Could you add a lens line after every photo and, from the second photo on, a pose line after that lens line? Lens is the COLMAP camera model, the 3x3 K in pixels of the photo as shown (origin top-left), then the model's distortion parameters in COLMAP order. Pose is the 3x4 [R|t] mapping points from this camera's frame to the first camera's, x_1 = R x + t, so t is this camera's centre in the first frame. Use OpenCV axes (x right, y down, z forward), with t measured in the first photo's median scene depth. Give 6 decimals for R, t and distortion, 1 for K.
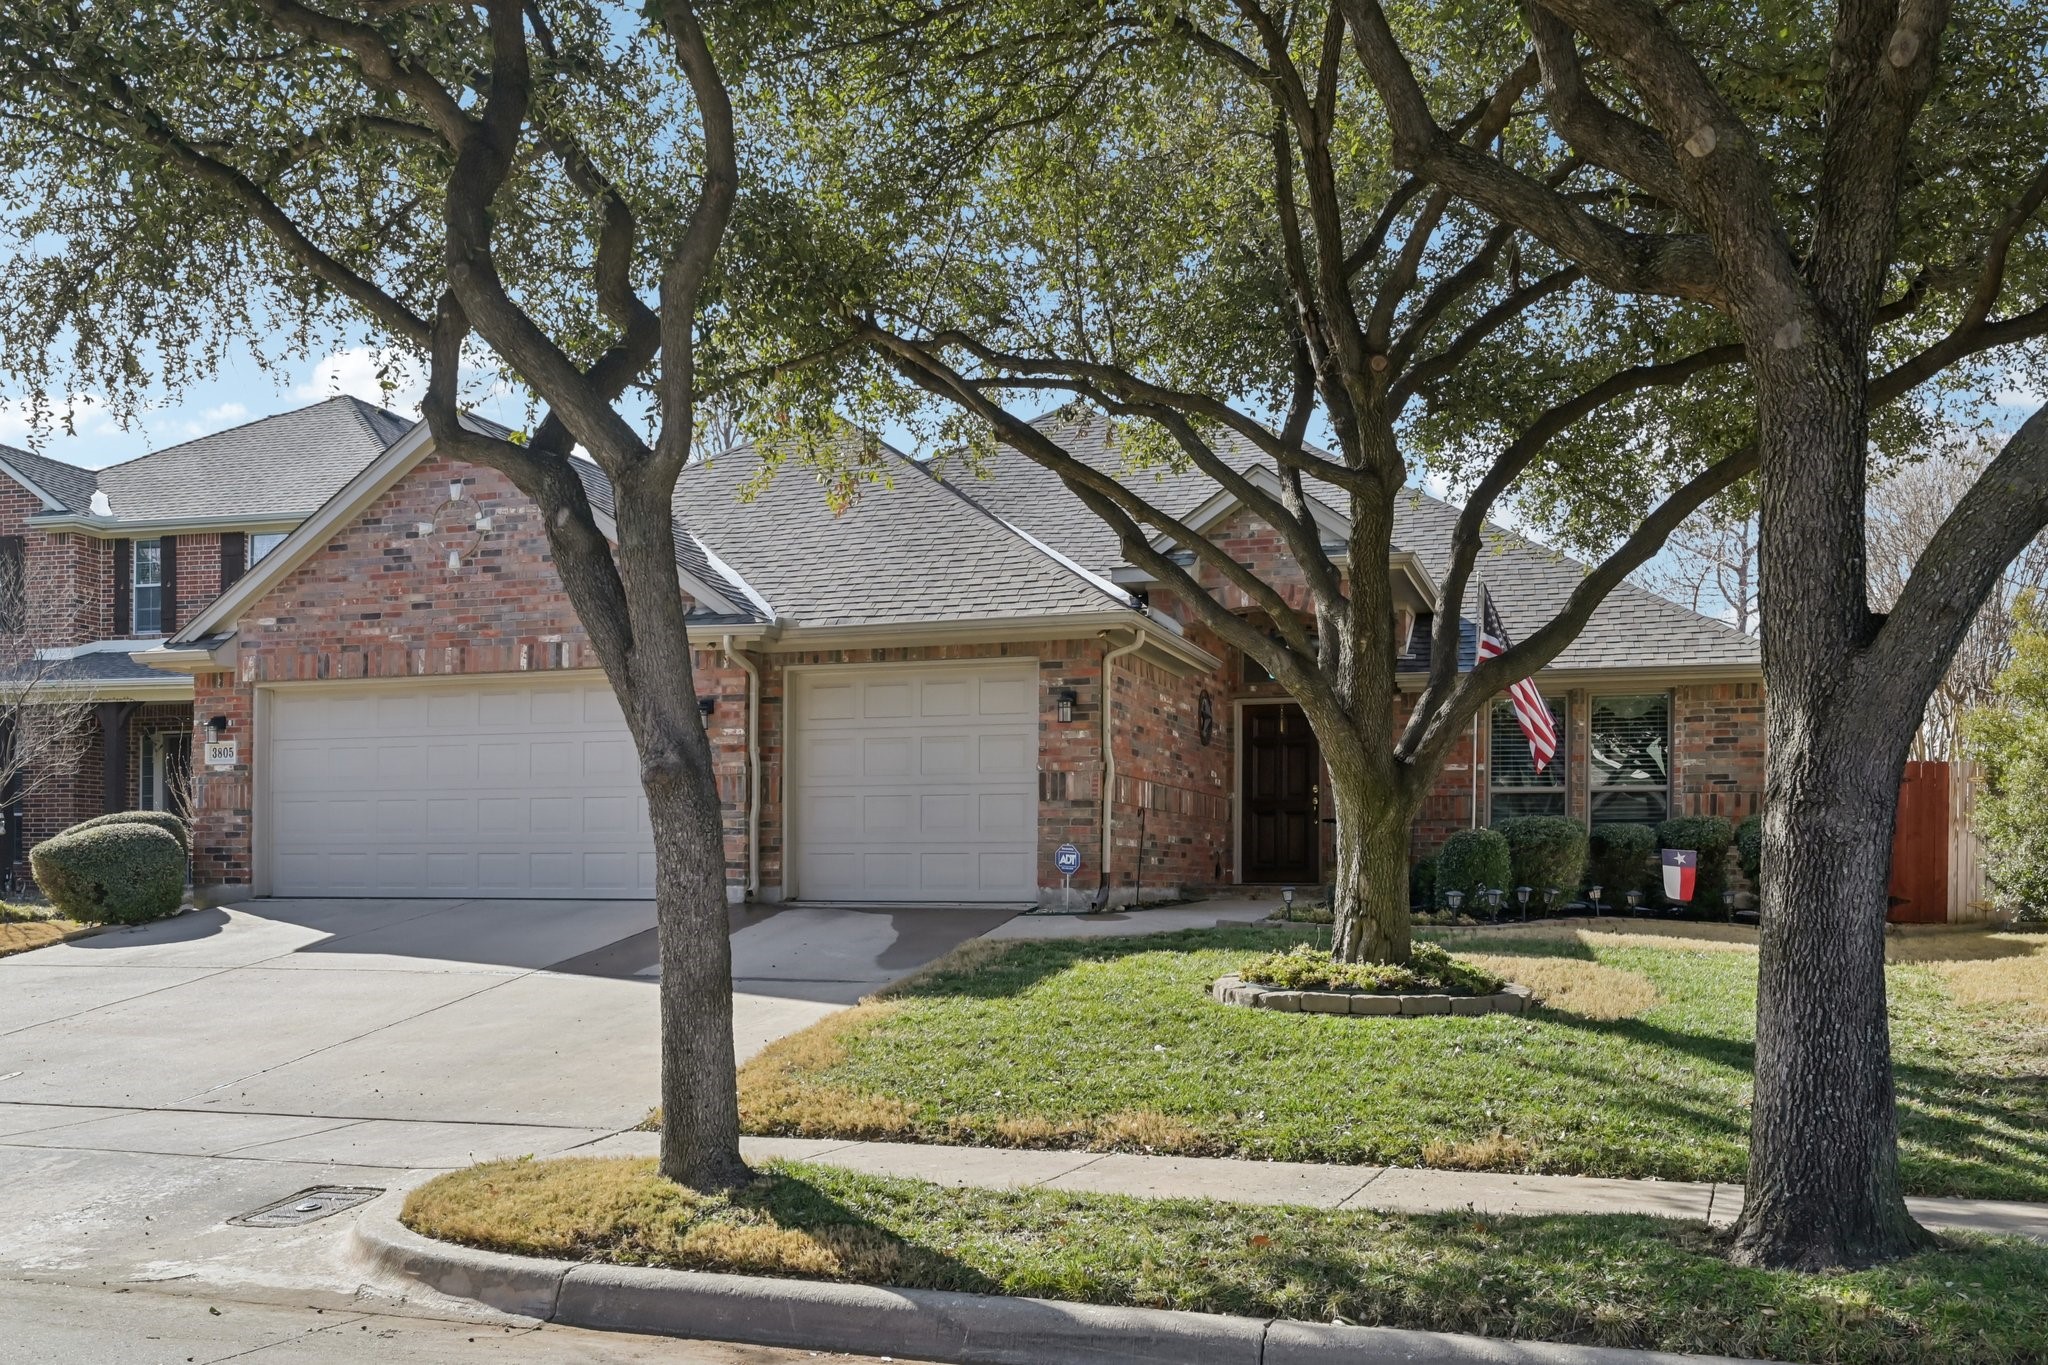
lens RADIAL K [[1760.6, 0, 978.9], [0, 1760.6, 837.7], [0, 0, 1]] dist [-0.009064, -0.001402]
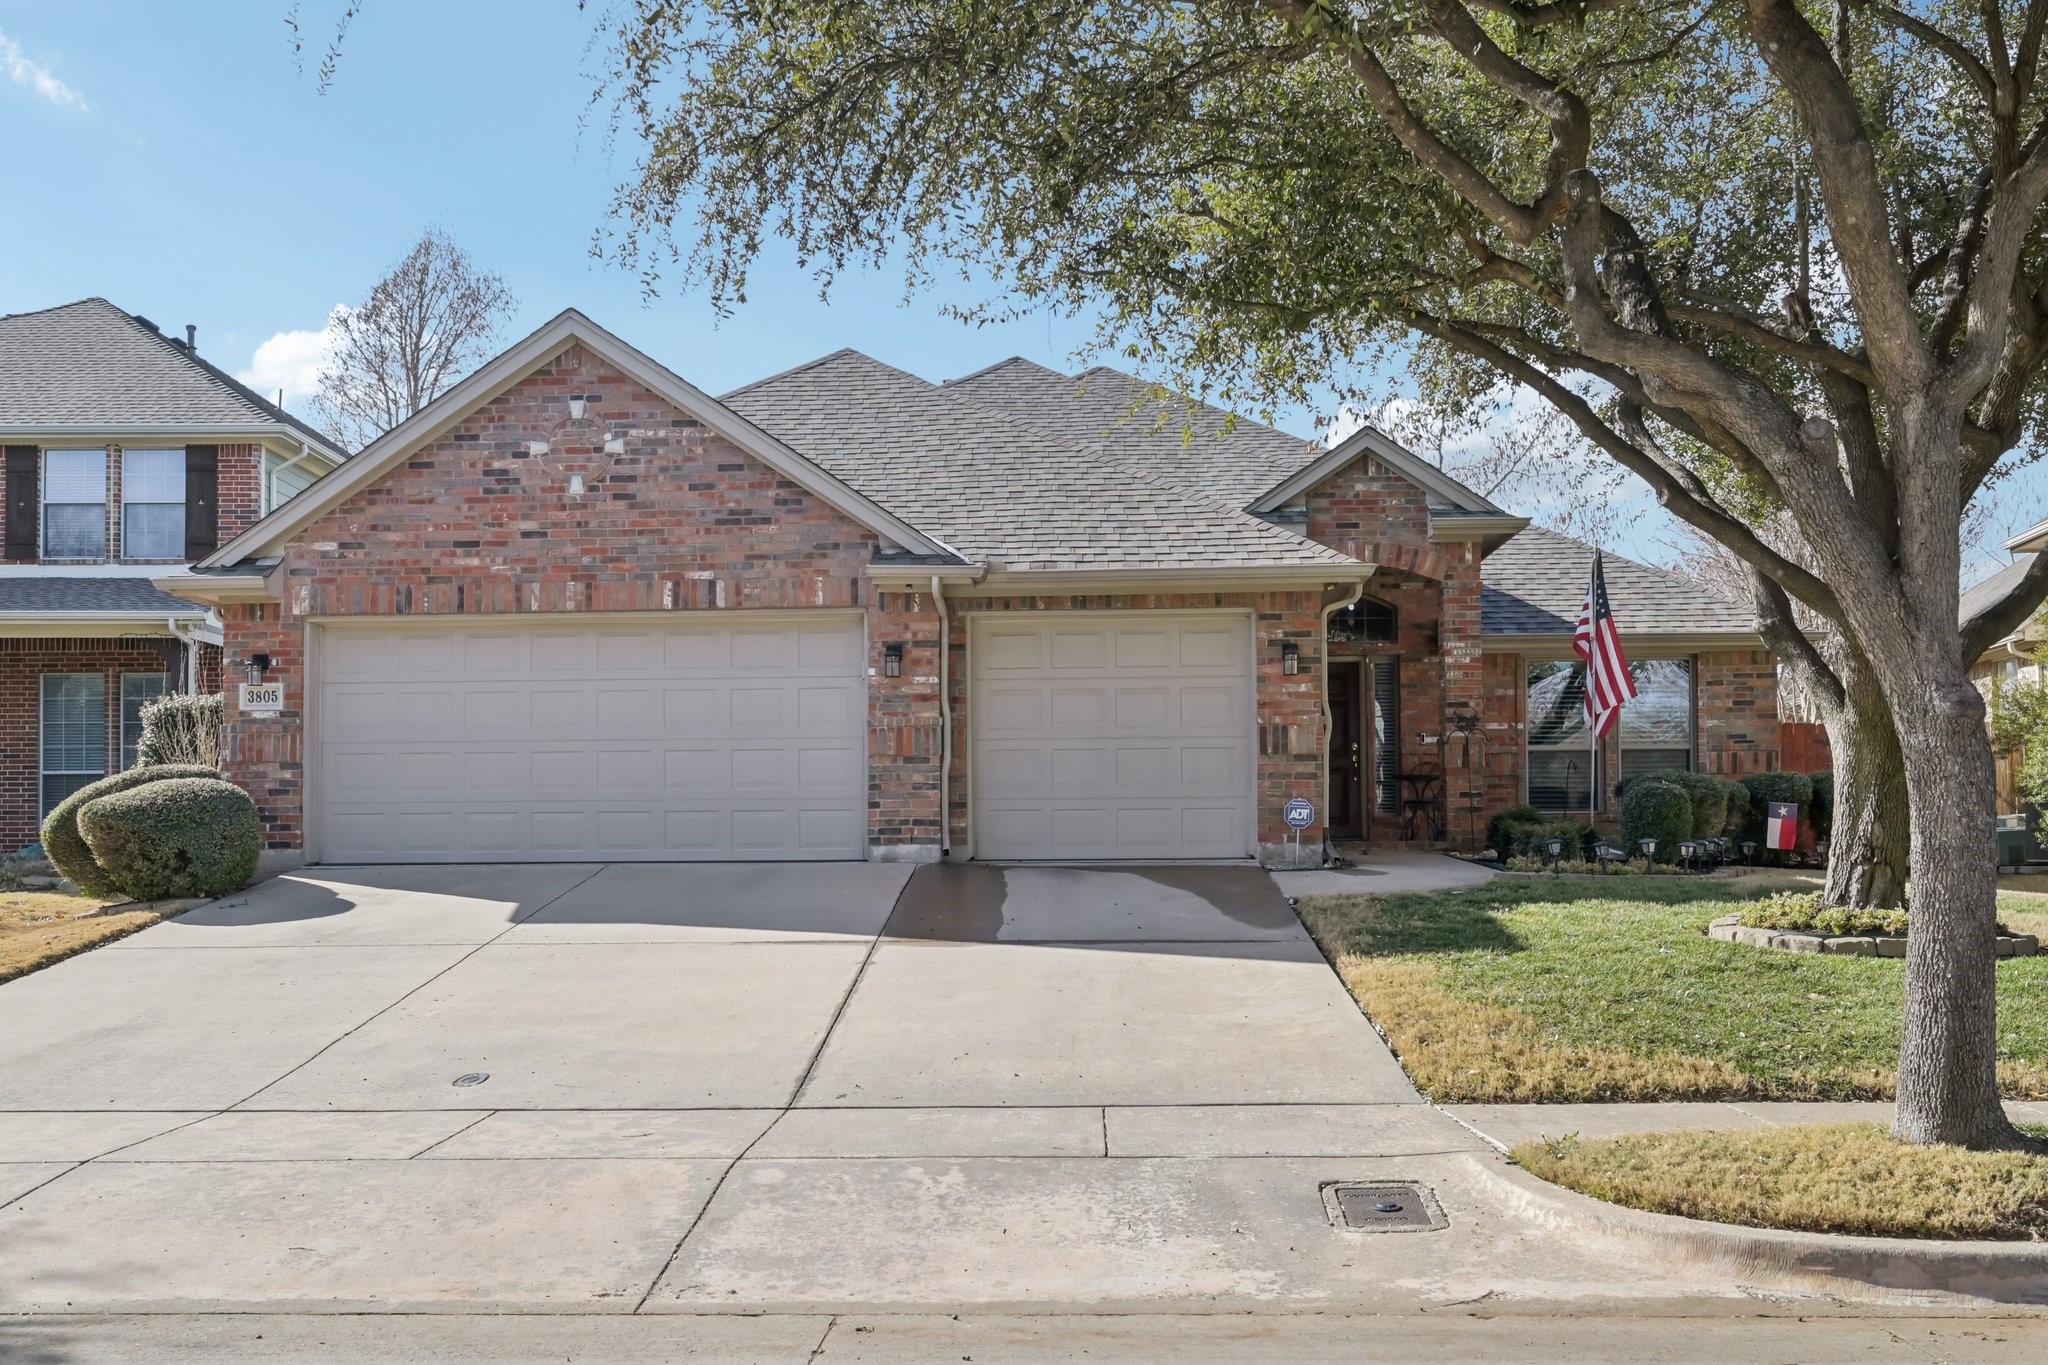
lens RADIAL K [[1749.6, 0, 1028.6], [0, 1749.6, 767.0], [0, 0, 1]] dist [-0.009544, -0.004701]
pose [[0.965674, 0.001949, 0.259751, -0.325276], [0.003090, 0.999815, -0.018992, 0.003817], [-0.259740, 0.019142, 0.965489, 0.087694]]
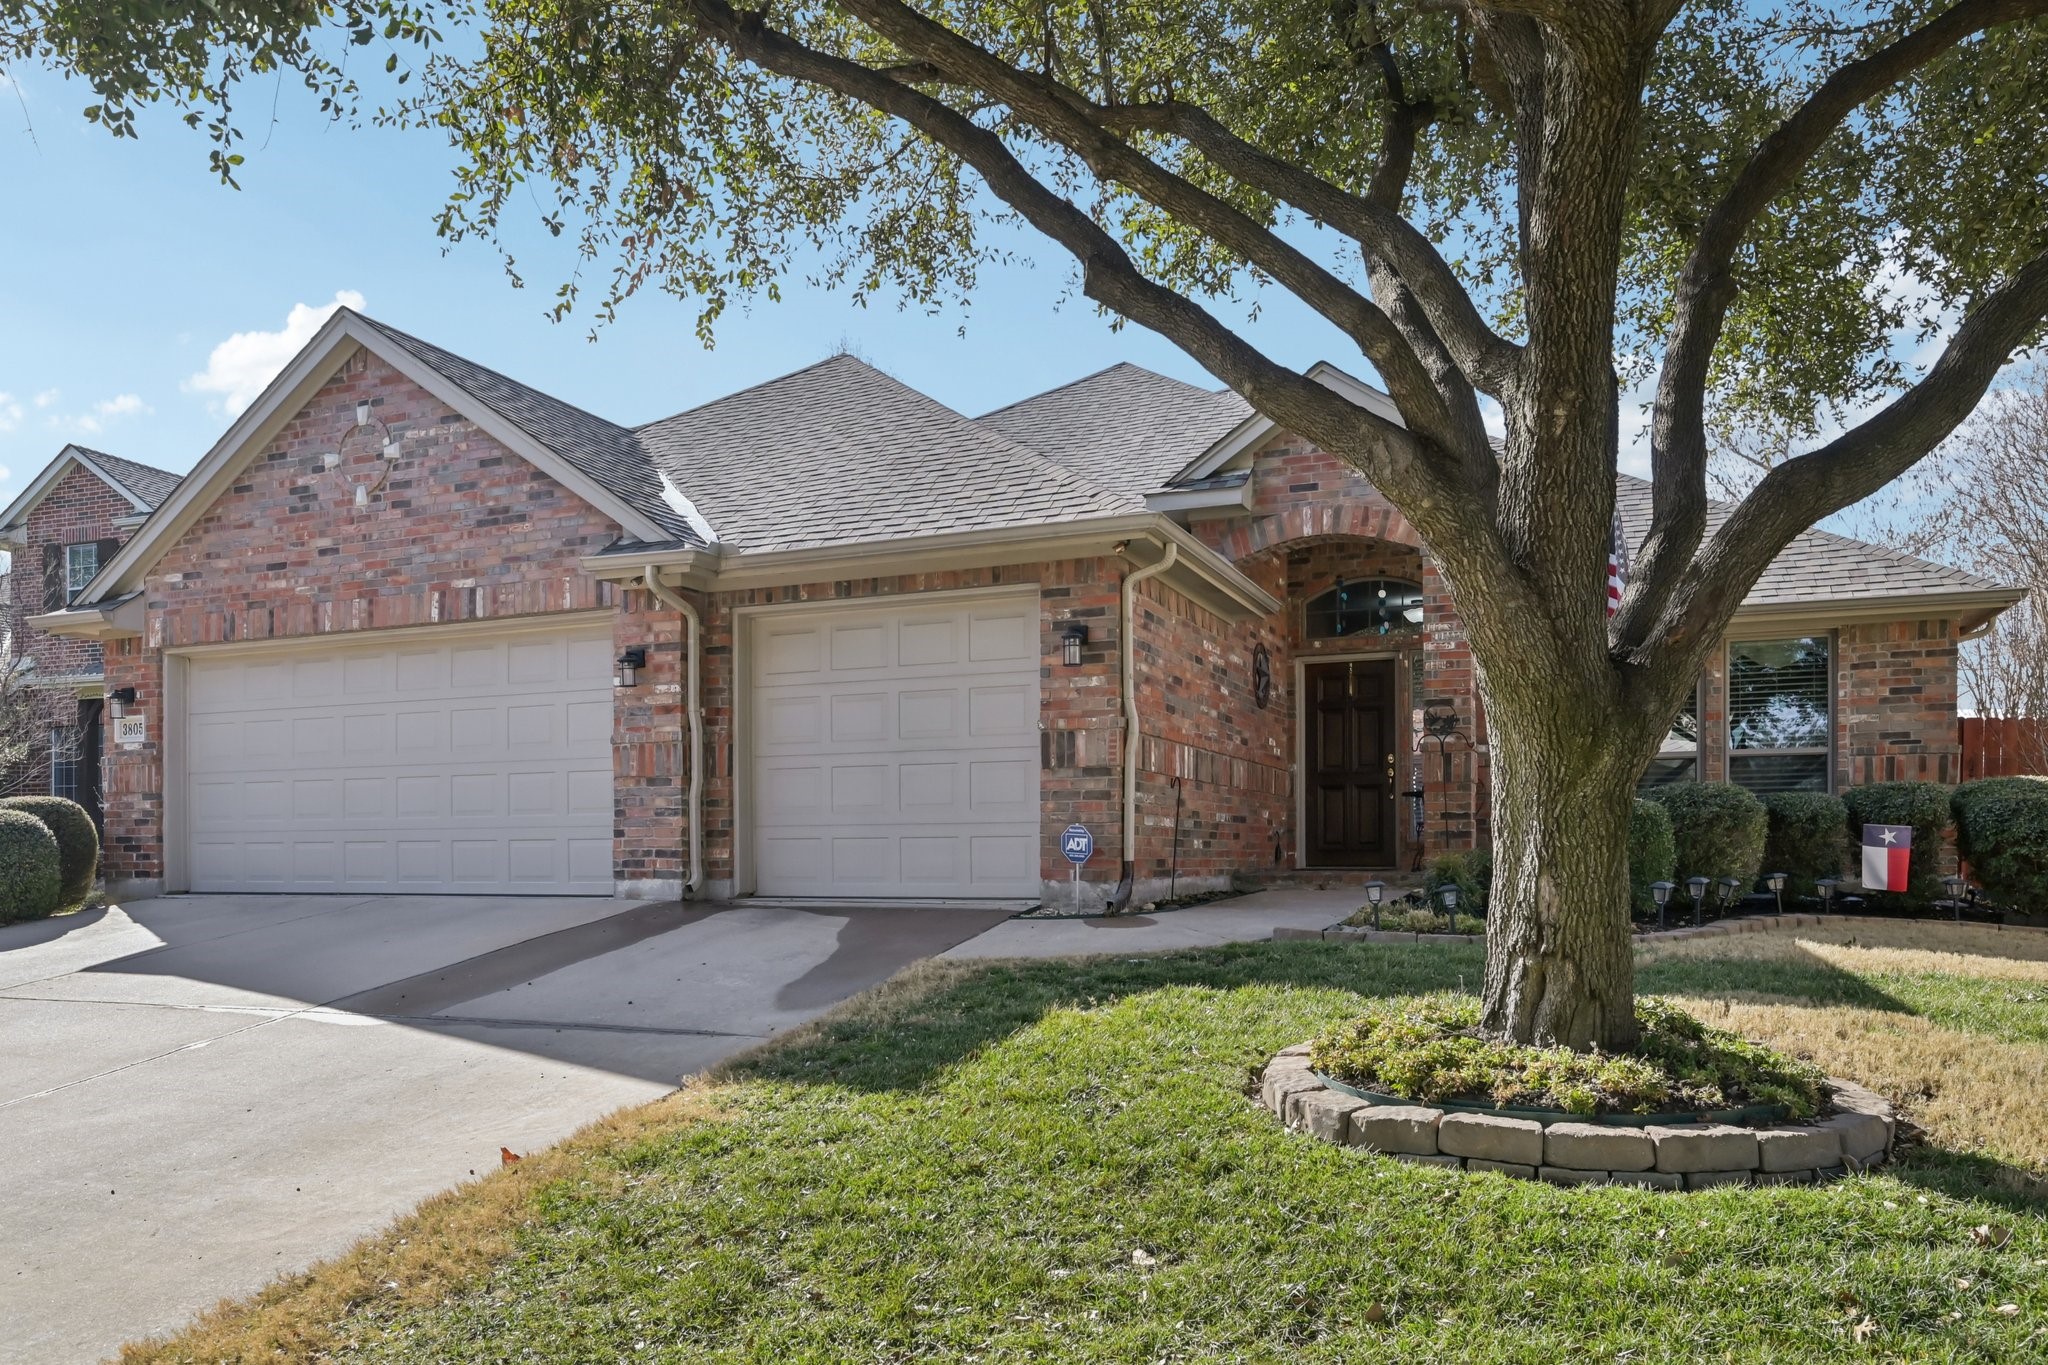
lens RADIAL K [[1459.0, 0, 970.2], [0, 1459.0, 836.3], [0, 0, 1]] dist [-0.005509, -0.000479]
pose [[0.997155, -0.008102, -0.074937, 0.048171], [0.008897, 0.999908, 0.010280, 0.001823], [0.074847, -0.010918, 0.997135, 0.338988]]
